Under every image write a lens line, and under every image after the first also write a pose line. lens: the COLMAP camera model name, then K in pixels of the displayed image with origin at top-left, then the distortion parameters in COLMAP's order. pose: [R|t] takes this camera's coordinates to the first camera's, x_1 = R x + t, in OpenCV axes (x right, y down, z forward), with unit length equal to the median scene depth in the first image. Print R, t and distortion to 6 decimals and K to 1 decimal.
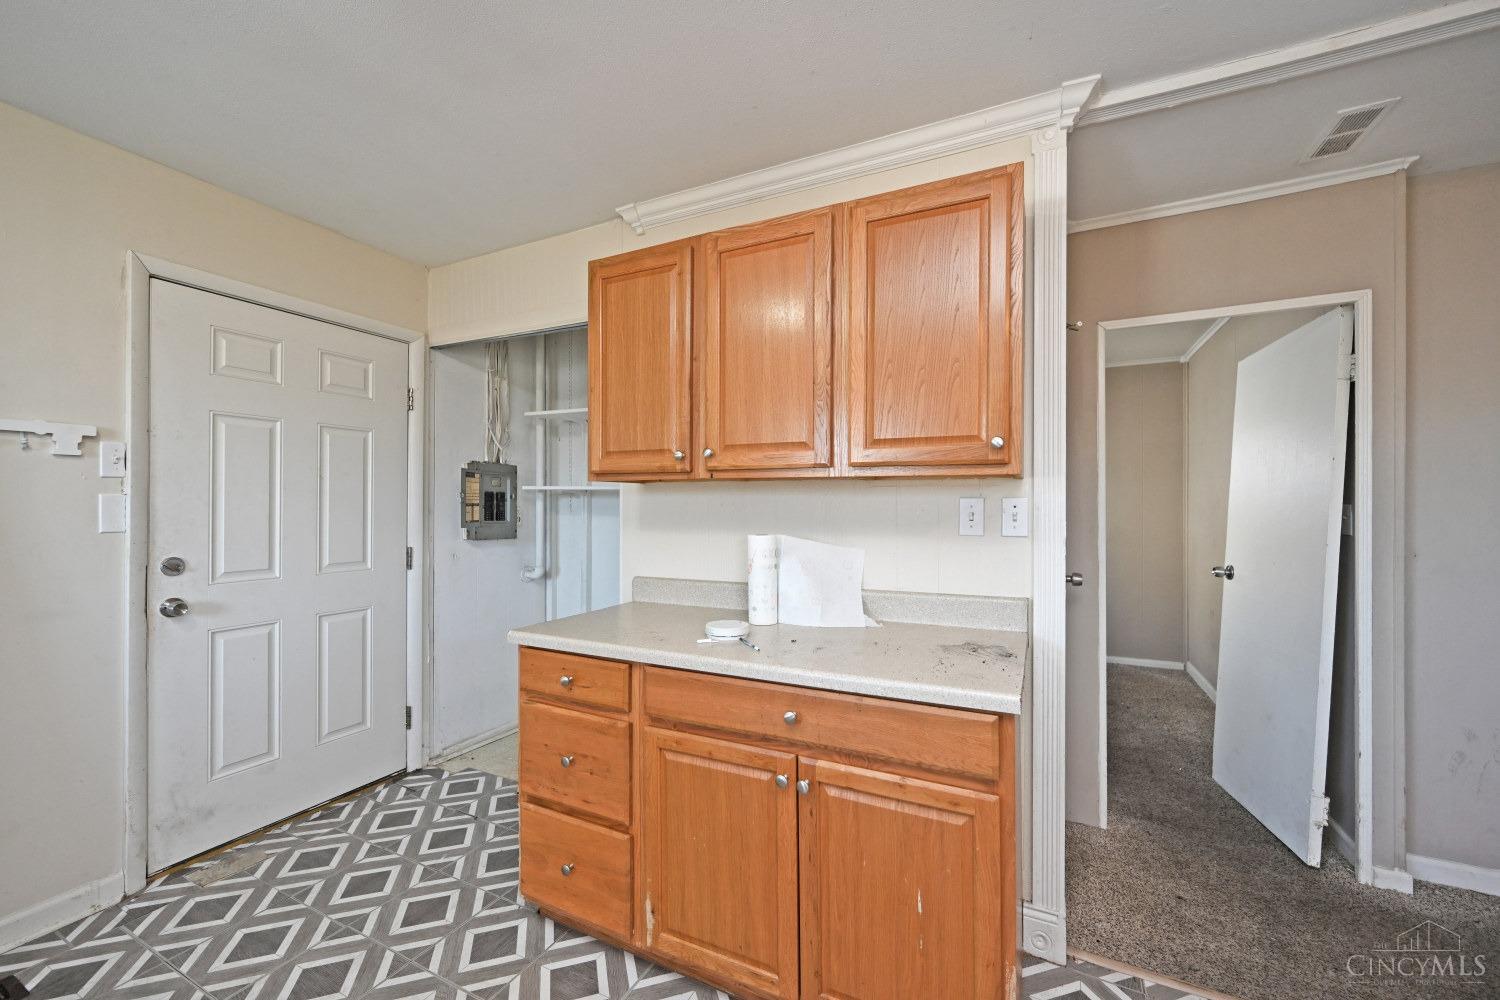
lens RADIAL K [[586.8, 0, 750.0], [0, 586.8, 500.0], [0, 0, 1]] dist [-0.001365, 0.000068]
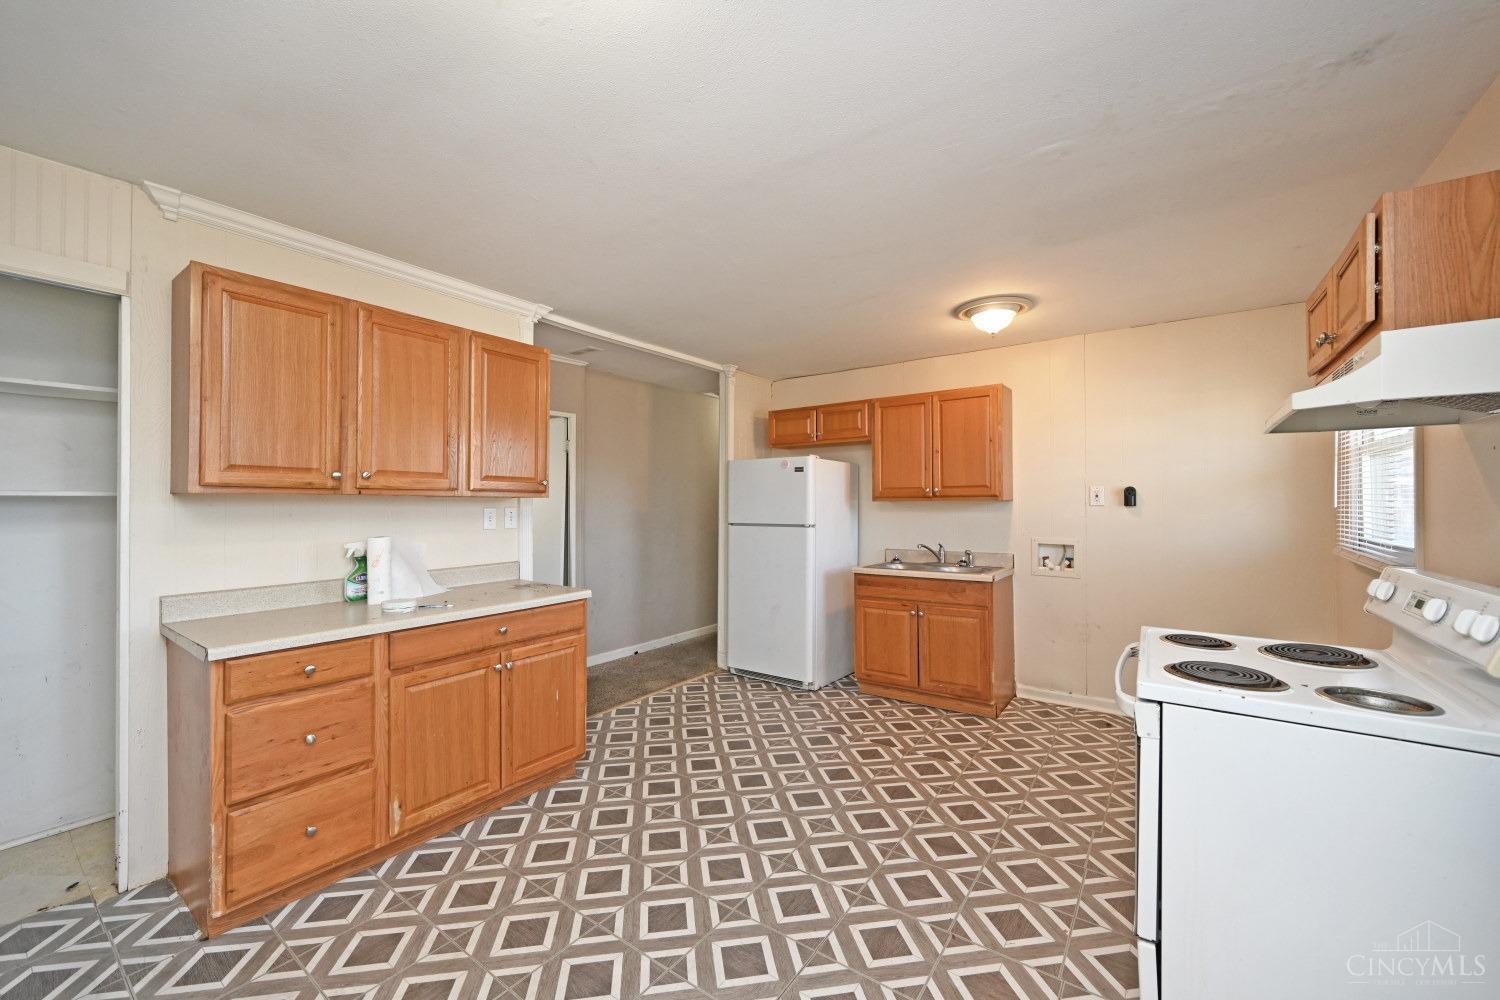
lens RADIAL K [[592.8, 0, 750.0], [0, 592.8, 500.0], [0, 0, 1]] dist [0.002769, 0.000475]
pose [[0.166910, 0.001582, 0.985971, -1.324796], [-0.003175, 0.999994, -0.001067, -0.029420], [-0.985967, -0.002952, 0.166914, -0.055789]]
